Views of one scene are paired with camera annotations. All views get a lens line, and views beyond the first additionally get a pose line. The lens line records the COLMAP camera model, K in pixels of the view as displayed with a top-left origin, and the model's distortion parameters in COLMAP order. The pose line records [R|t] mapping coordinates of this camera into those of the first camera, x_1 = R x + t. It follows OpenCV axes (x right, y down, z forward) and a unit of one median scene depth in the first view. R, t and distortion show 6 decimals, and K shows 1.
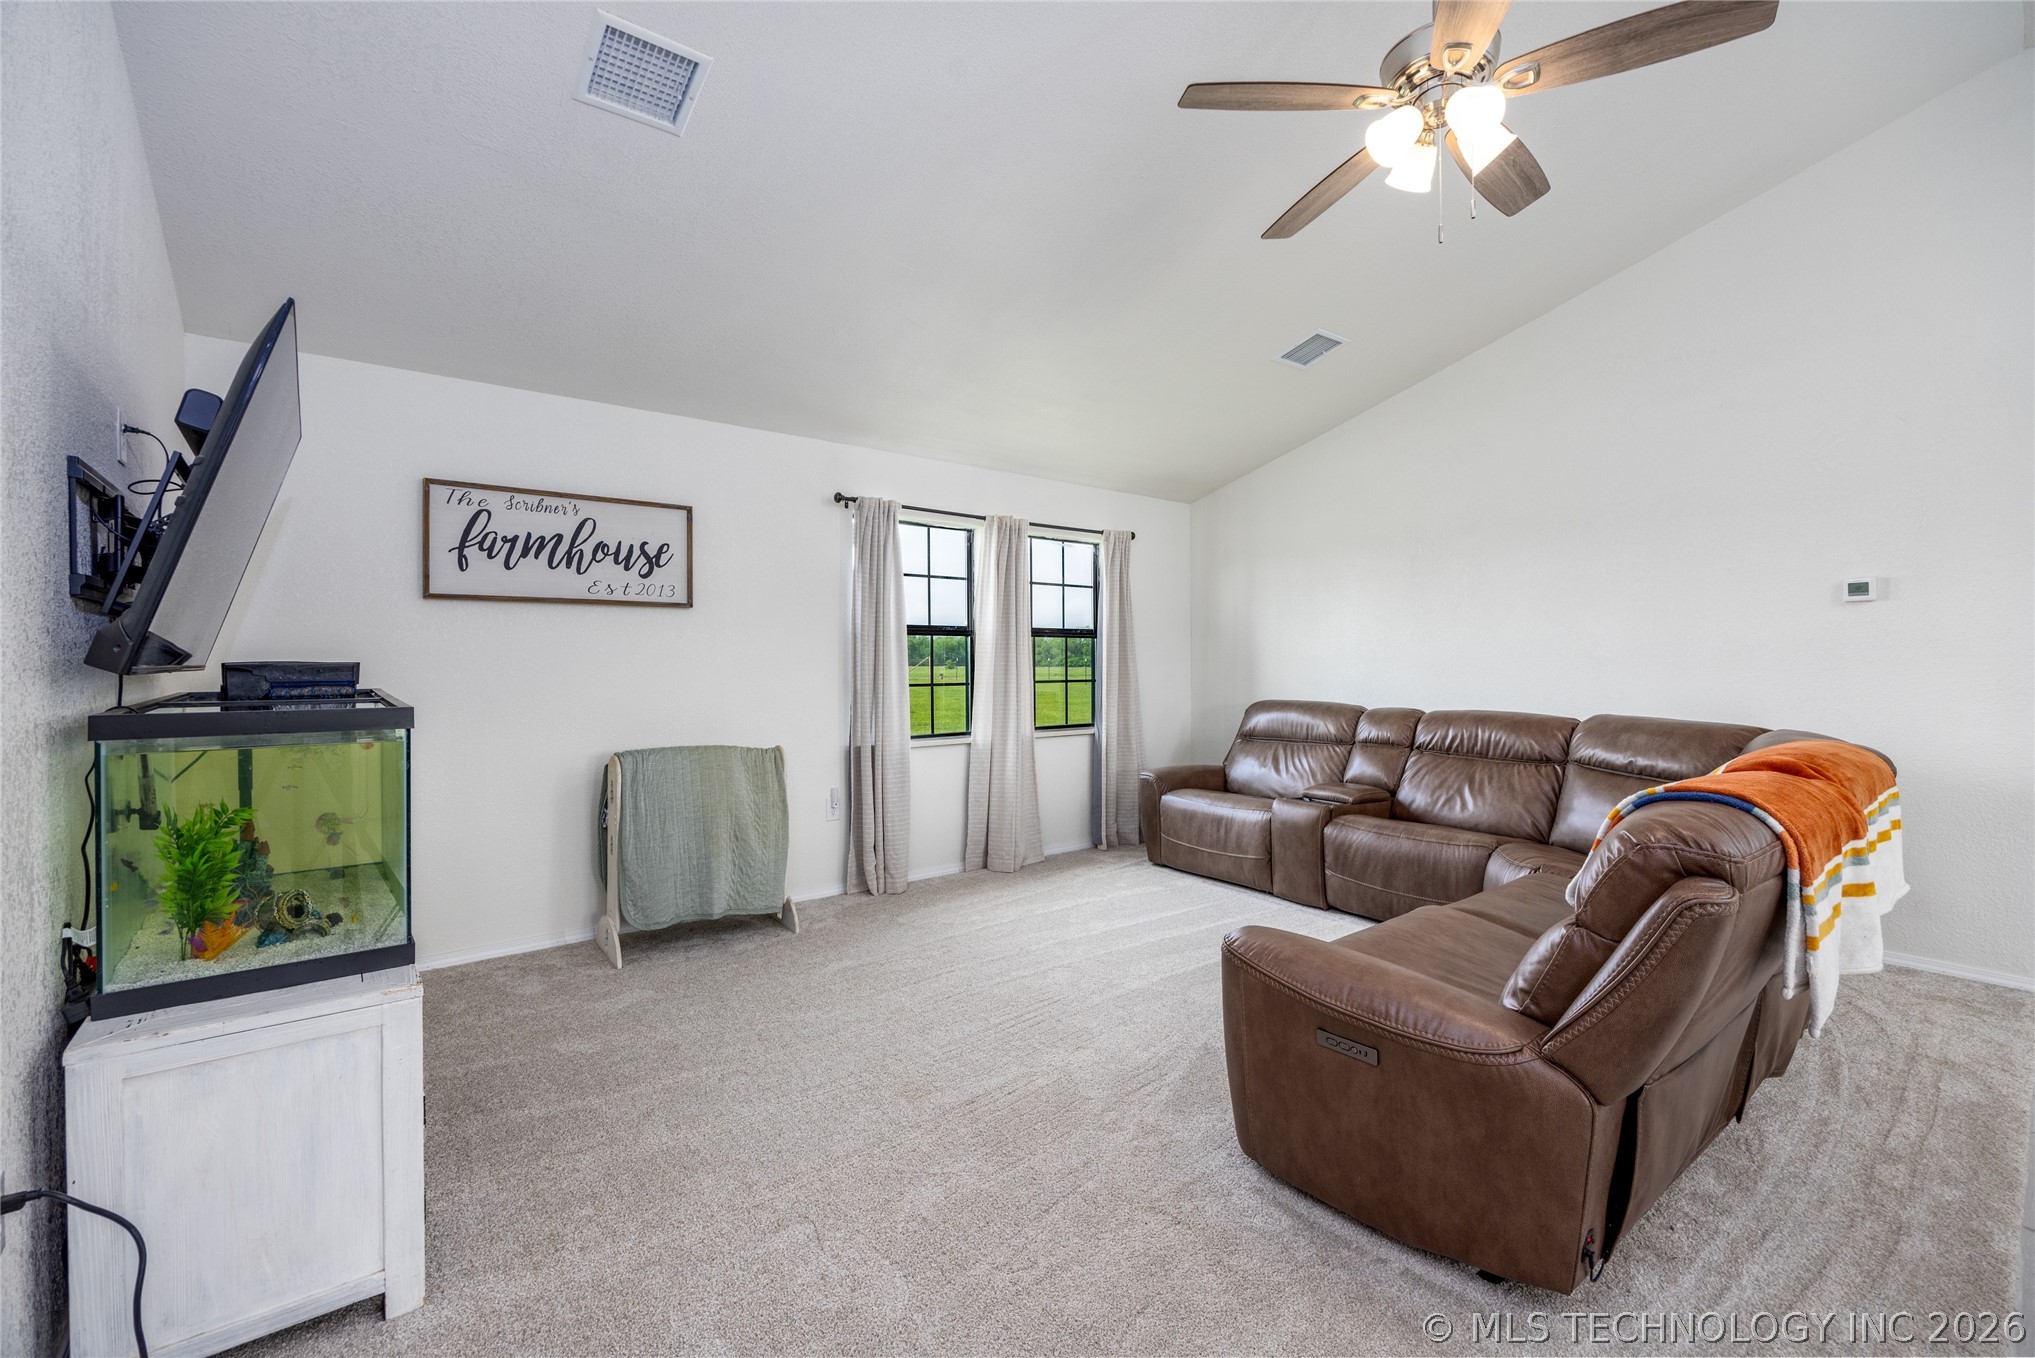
lens RADIAL K [[850.8, 0, 1019.7], [0, 850.8, 665.4], [0, 0, 1]] dist [-0.009300, -0.000099]
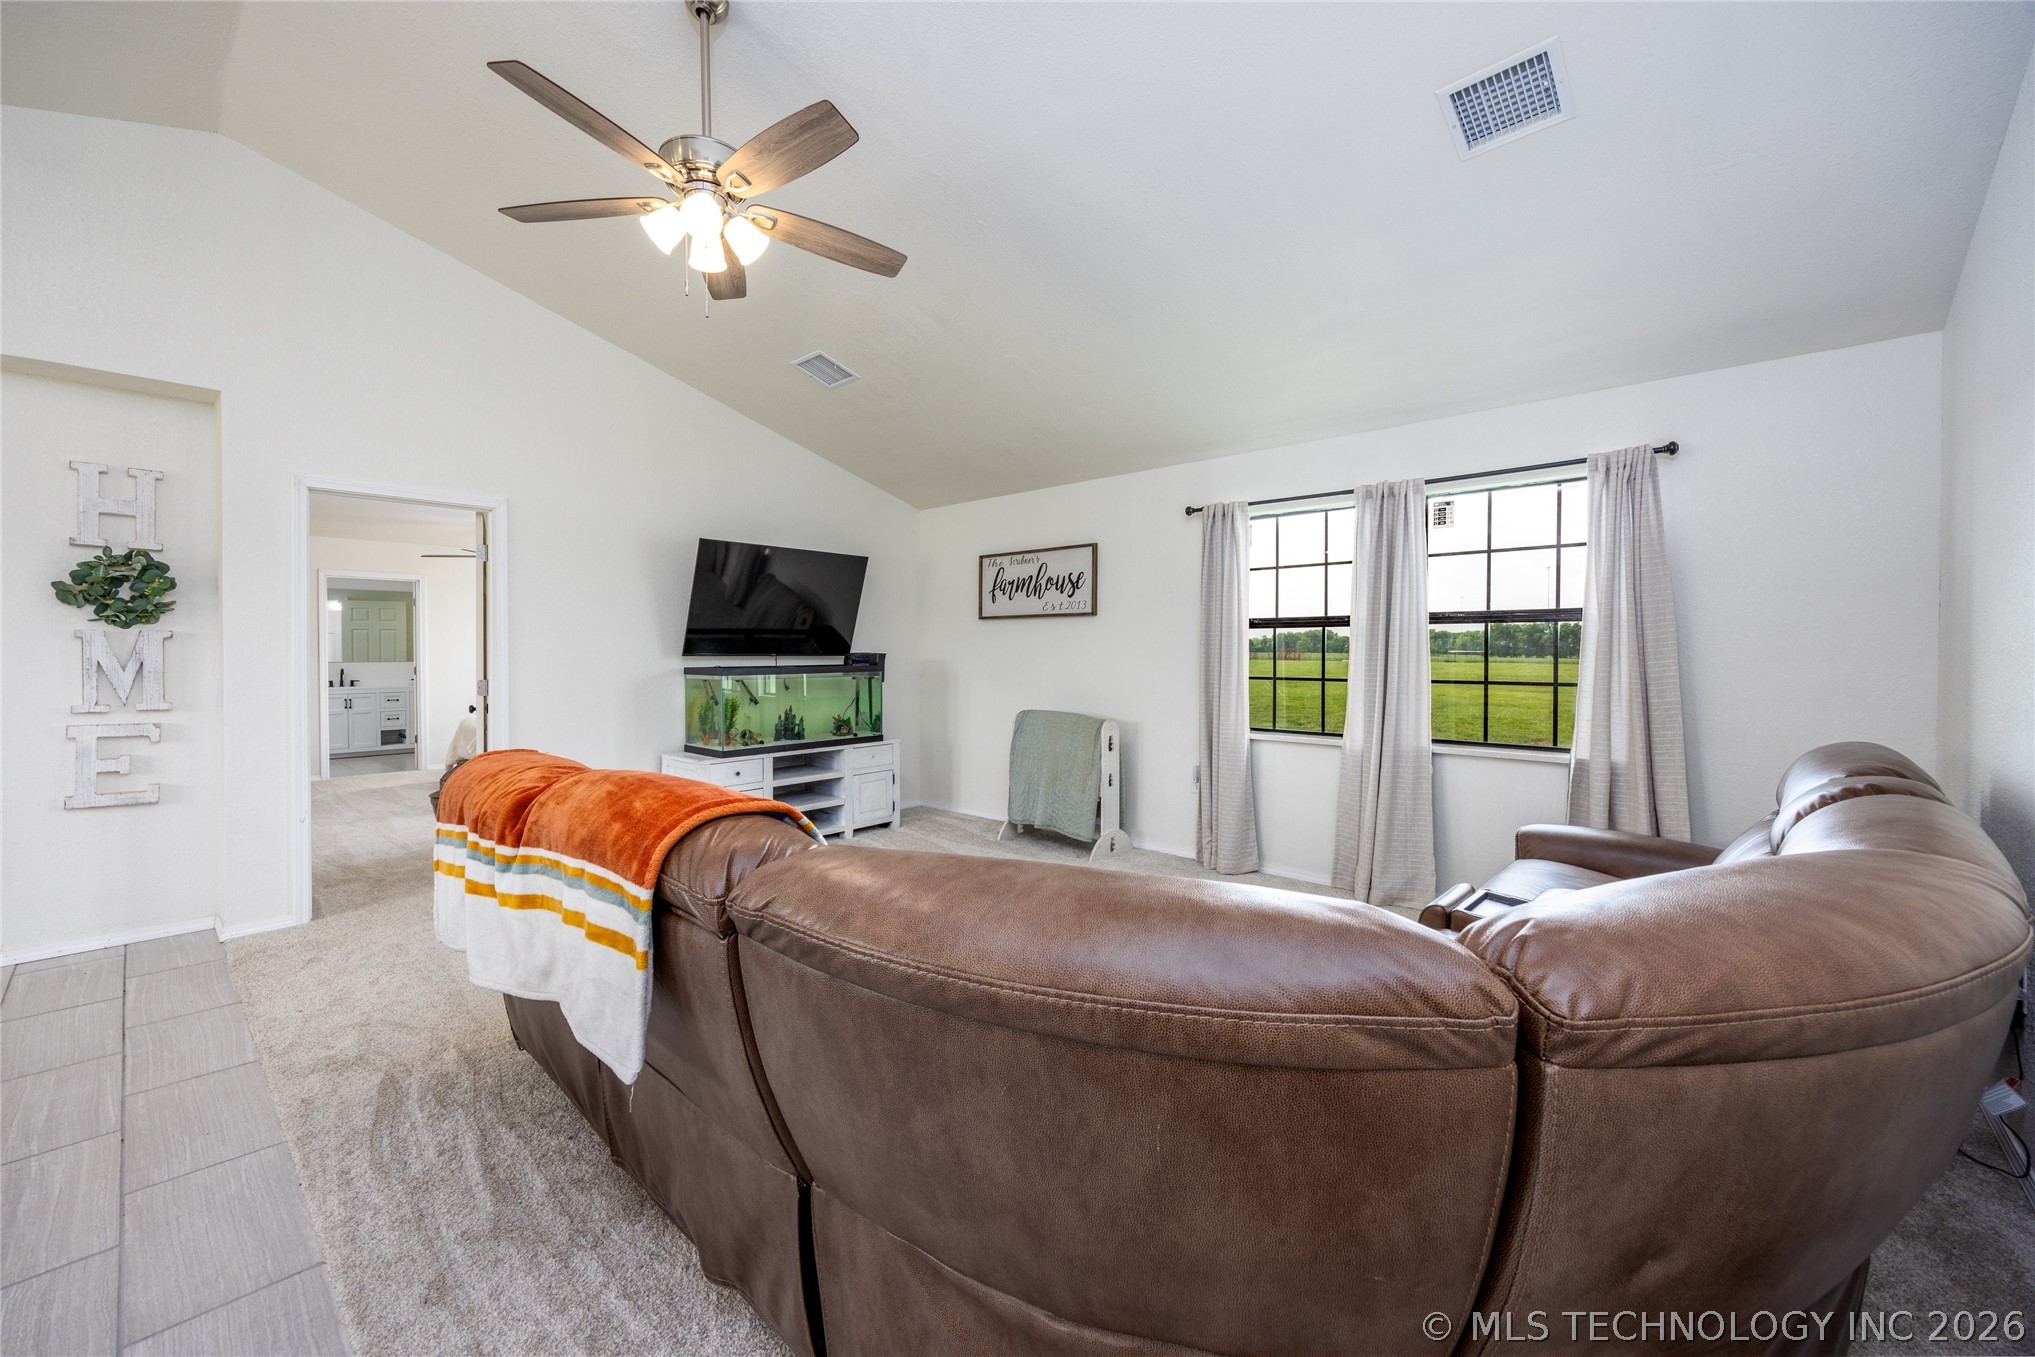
lens RADIAL K [[807.4, 0, 1021.9], [0, 807.4, 665.9], [0, 0, 1]] dist [0.001588, -0.000155]
pose [[0.179338, 0.017481, -0.983632, 0.907683], [-0.006231, 0.999842, 0.016634, -0.005818], [0.983768, 0.003146, 0.179418, 0.645697]]
